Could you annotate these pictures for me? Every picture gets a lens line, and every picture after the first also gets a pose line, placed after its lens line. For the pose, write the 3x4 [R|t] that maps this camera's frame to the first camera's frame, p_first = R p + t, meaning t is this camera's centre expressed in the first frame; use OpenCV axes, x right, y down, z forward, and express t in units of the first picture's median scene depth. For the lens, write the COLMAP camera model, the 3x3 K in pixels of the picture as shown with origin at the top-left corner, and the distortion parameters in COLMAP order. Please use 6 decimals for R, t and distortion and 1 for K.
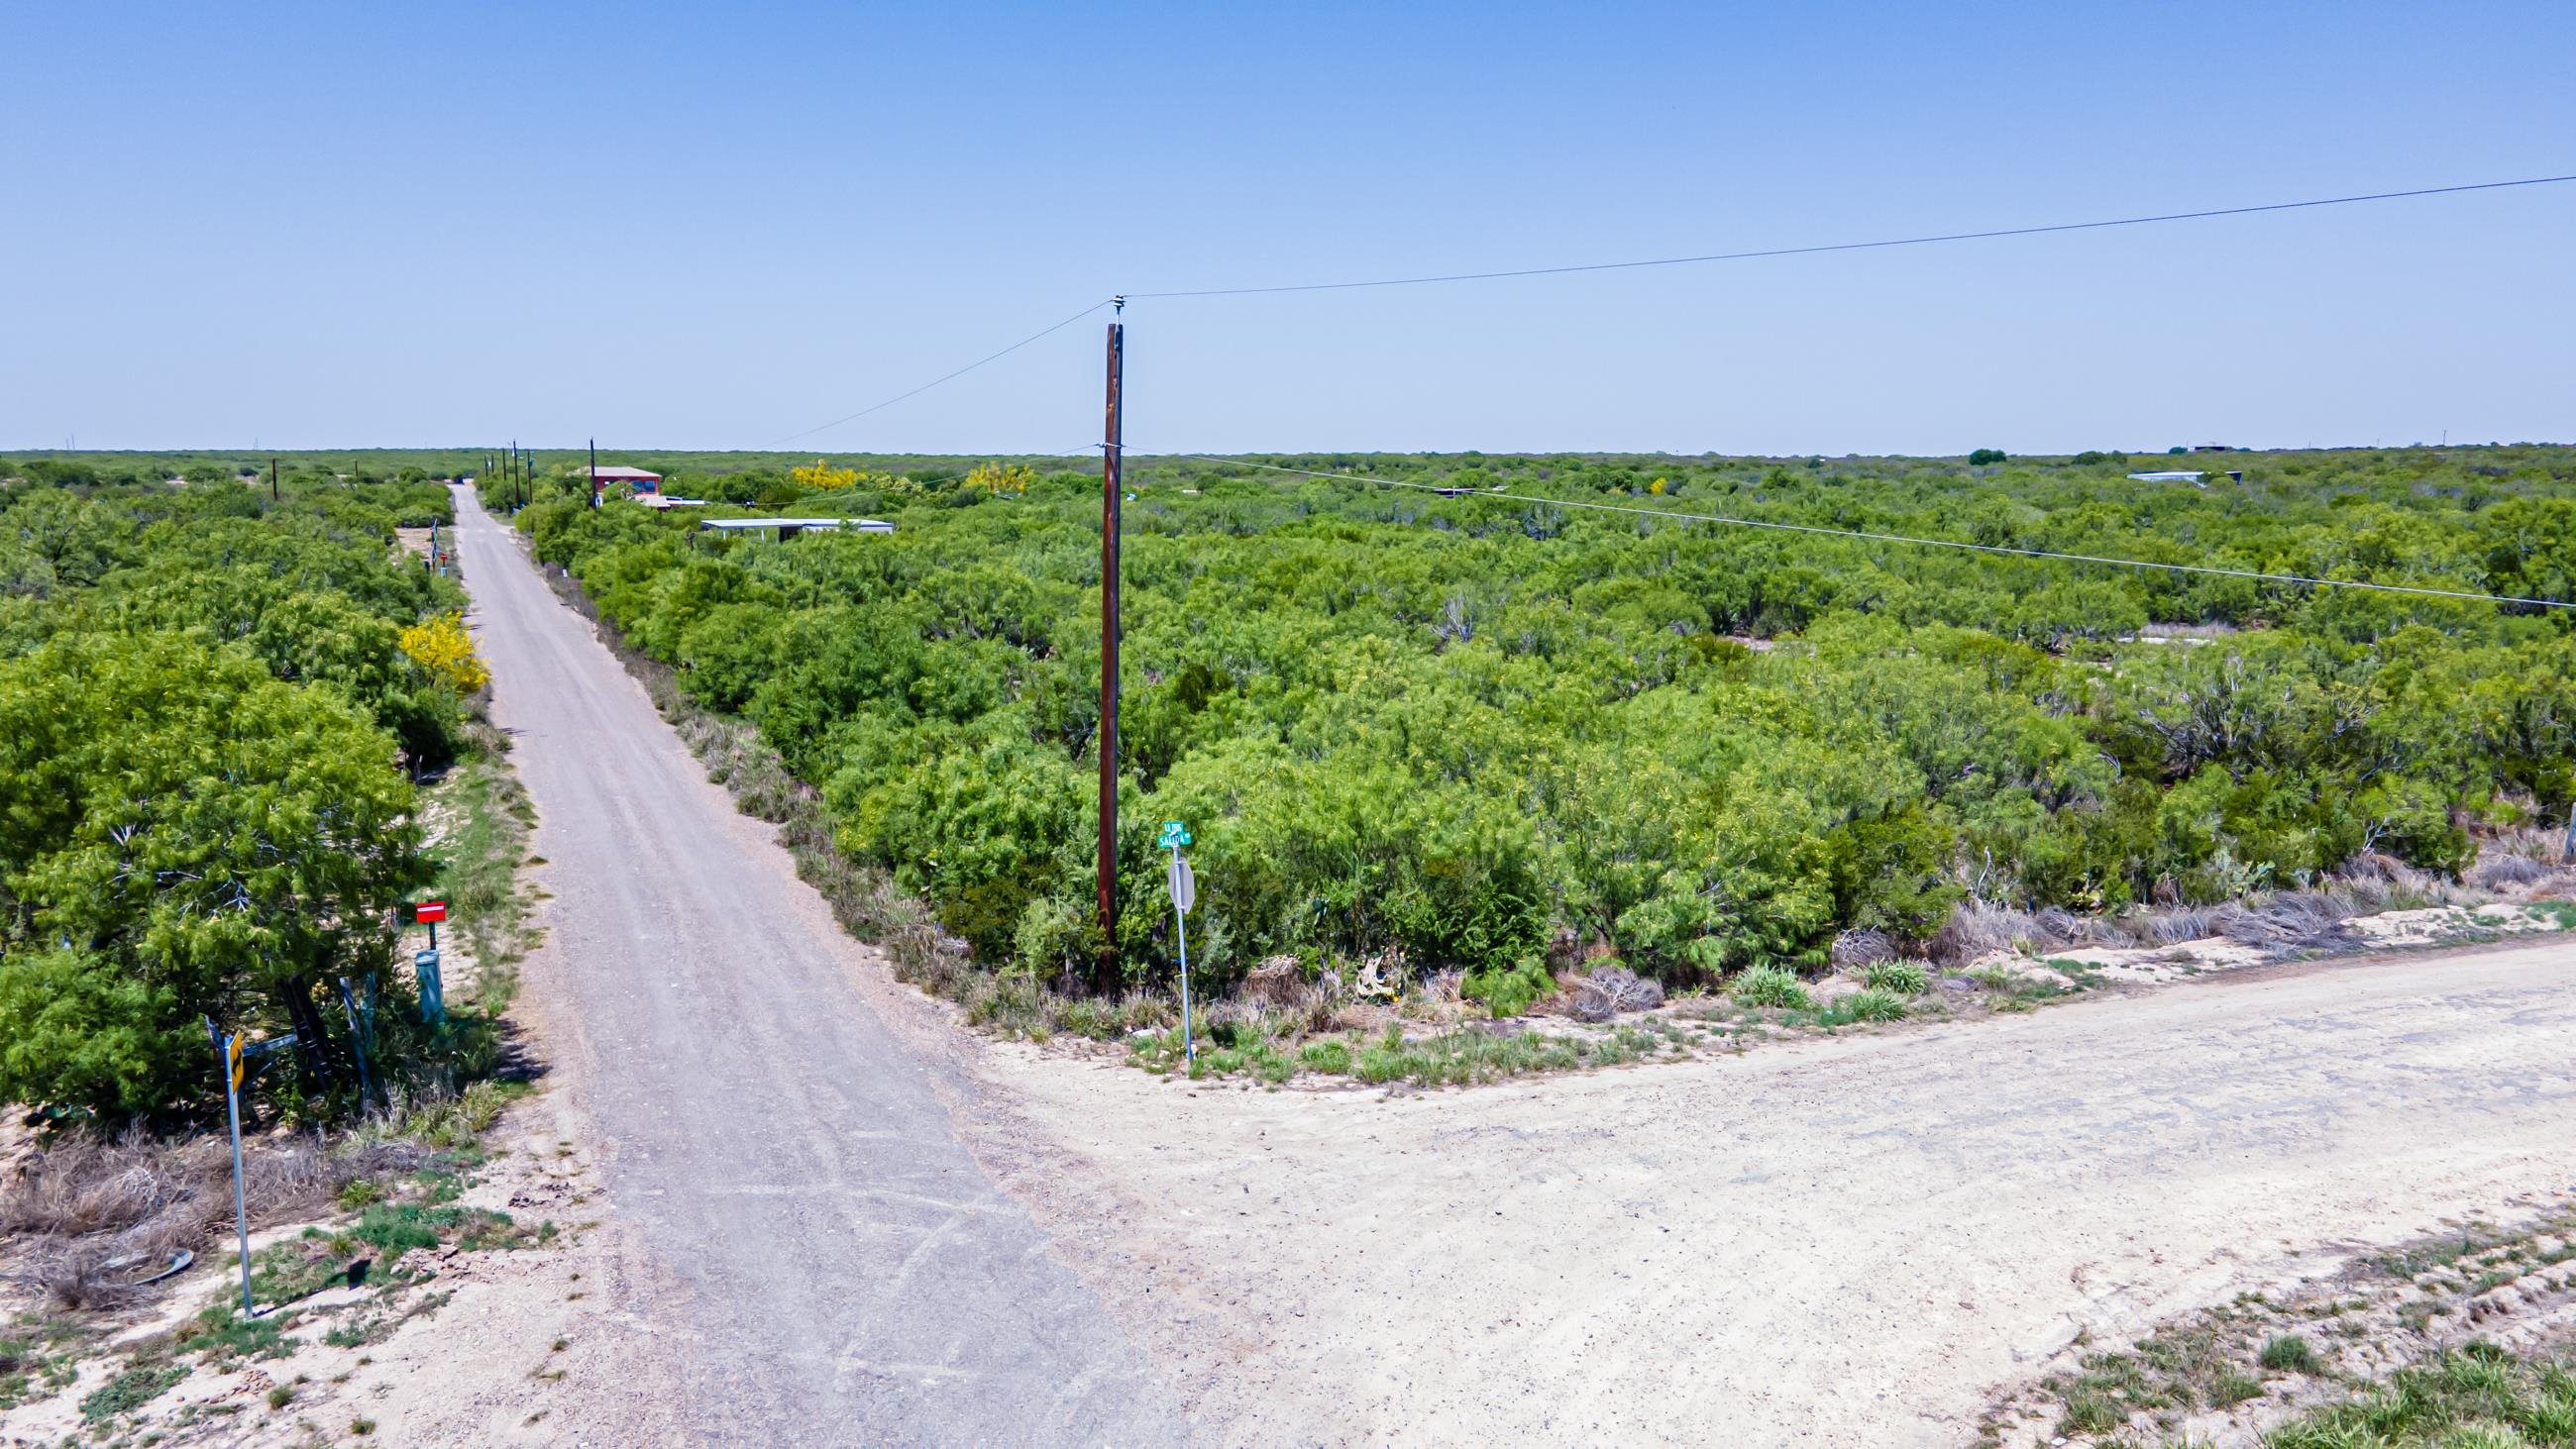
lens RADIAL K [[1891.1, 0, 1288.0], [0, 1891.1, 724.5], [0, 0, 1]] dist [0.030951, 0.004793]
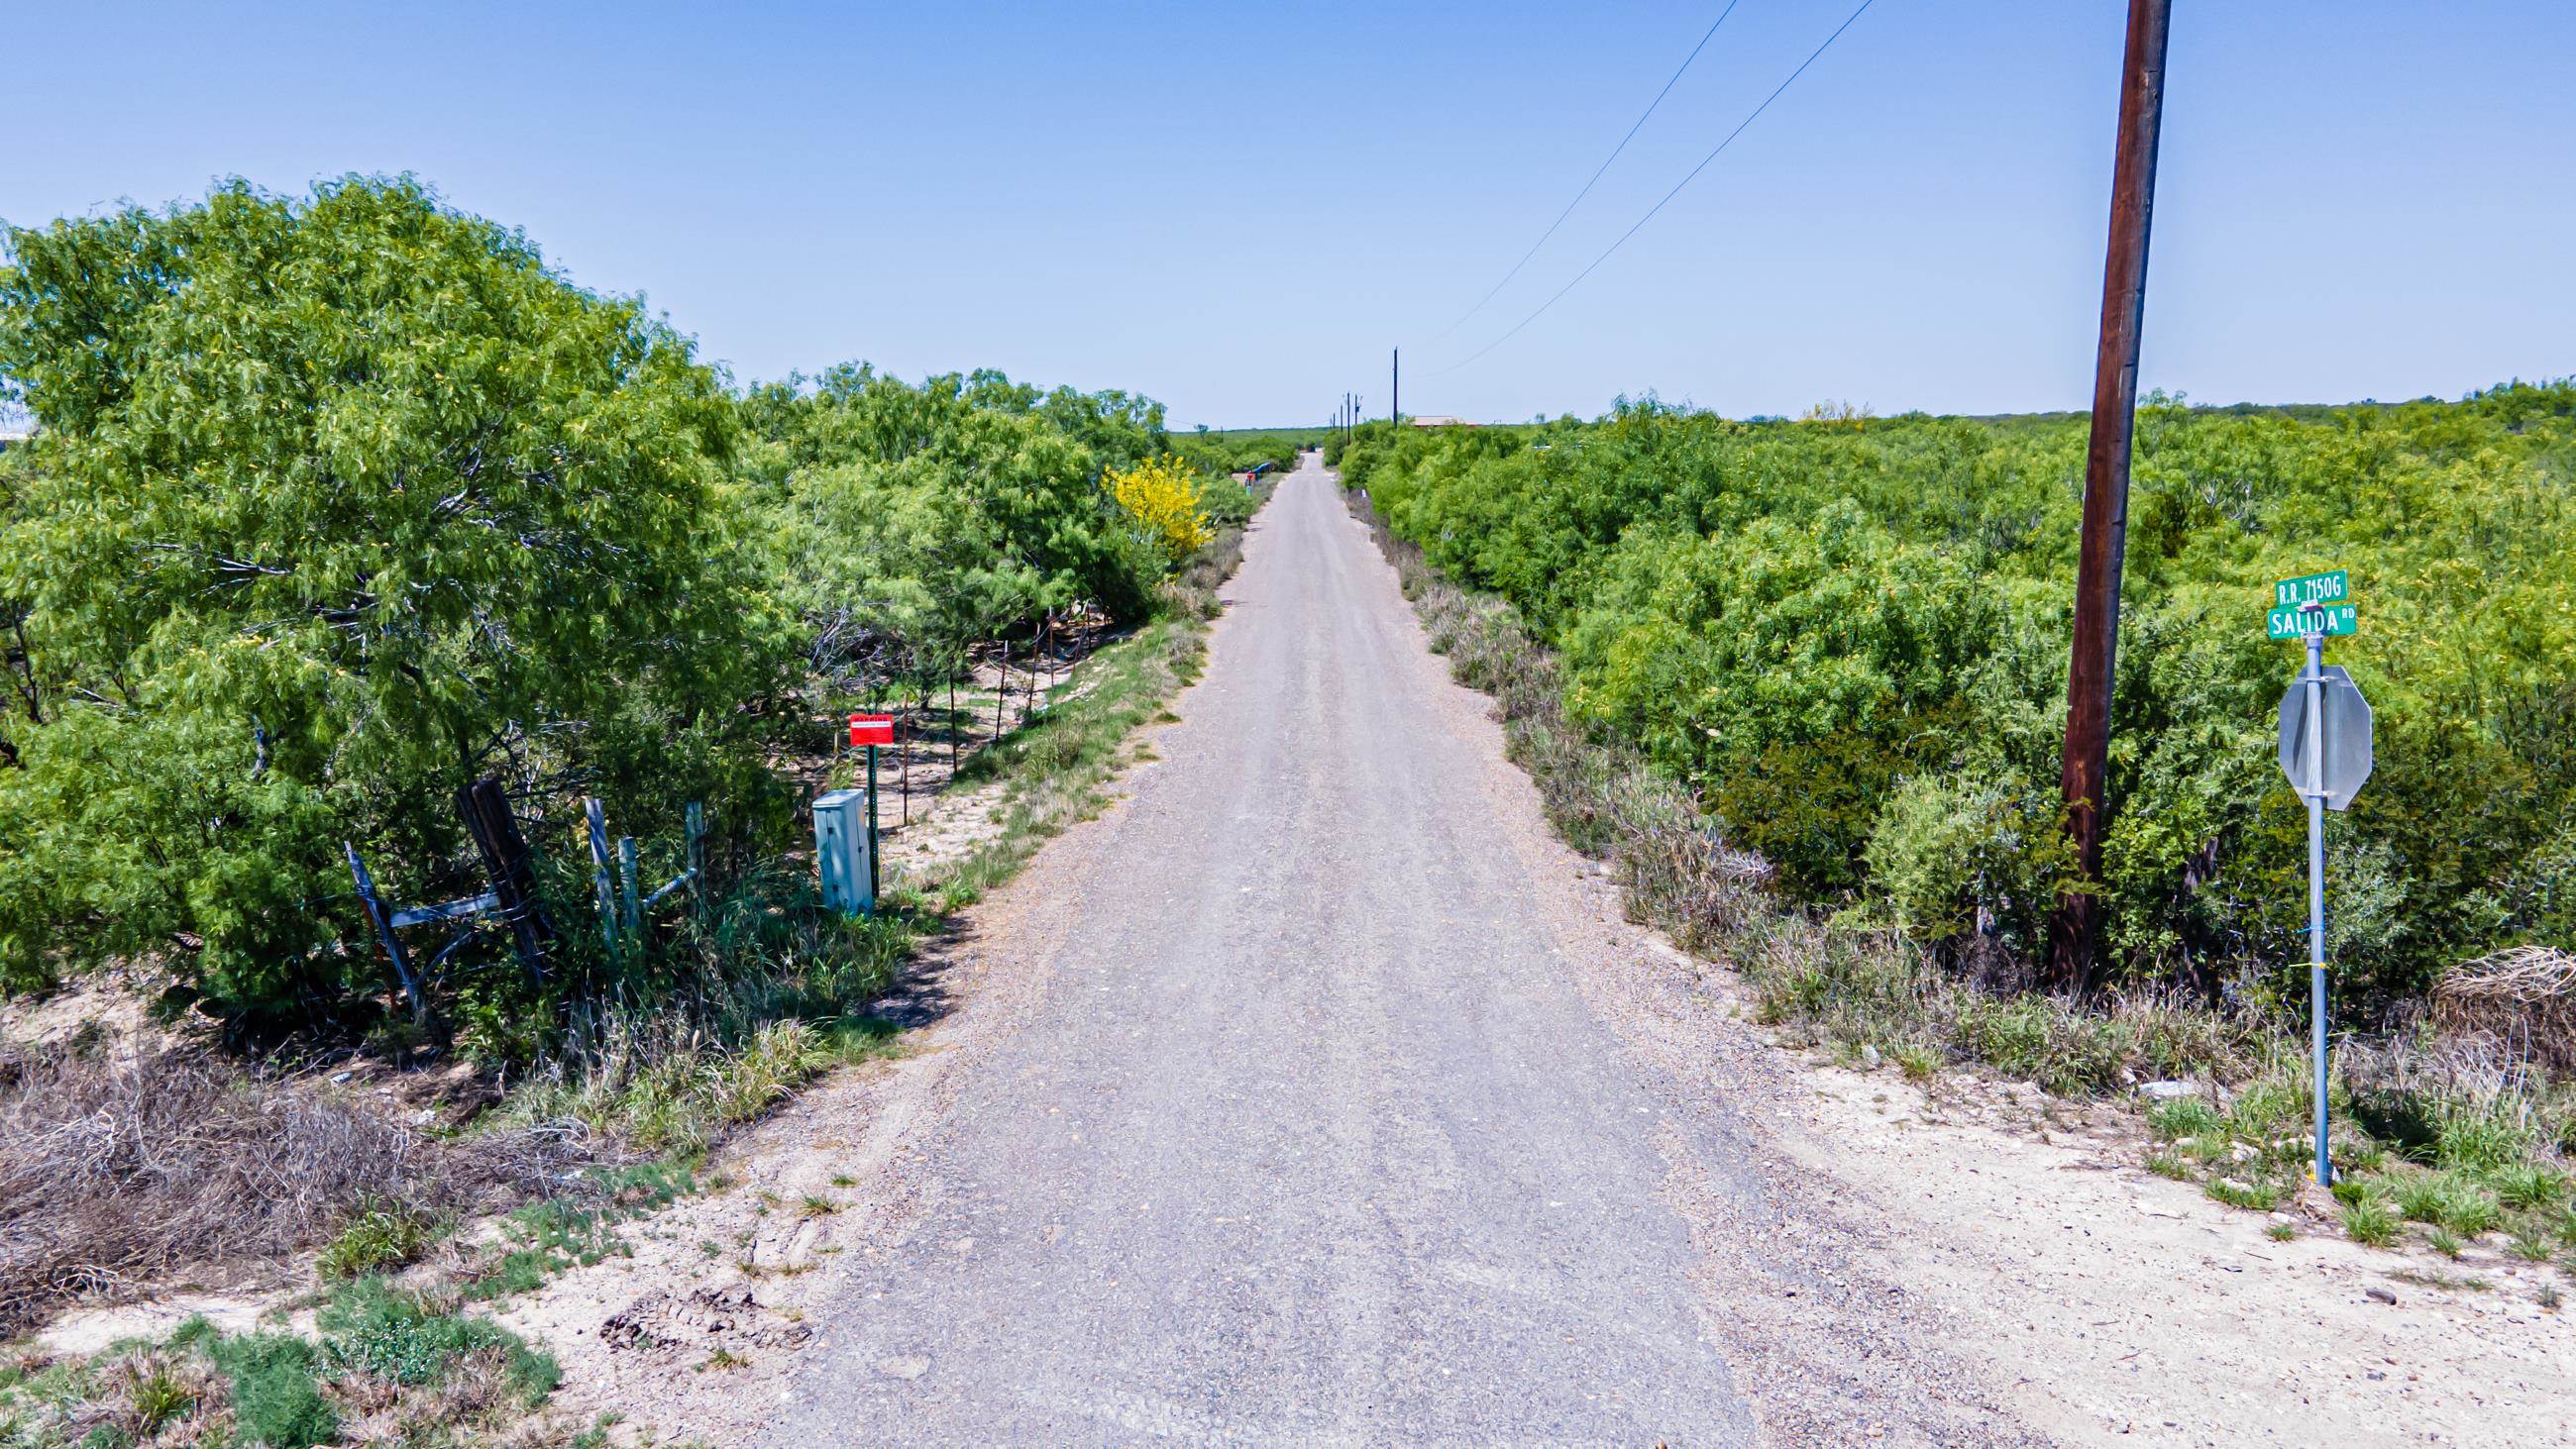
lens RADIAL K [[1891.1, 0, 1288.0], [0, 1891.1, 724.5], [0, 0, 1]] dist [0.030951, 0.004793]
pose [[0.910944, 0.052884, -0.409126, -0.079580], [-0.048168, 0.998601, 0.021830, 0.073904], [0.409708, -0.000179, 0.912217, 0.481204]]
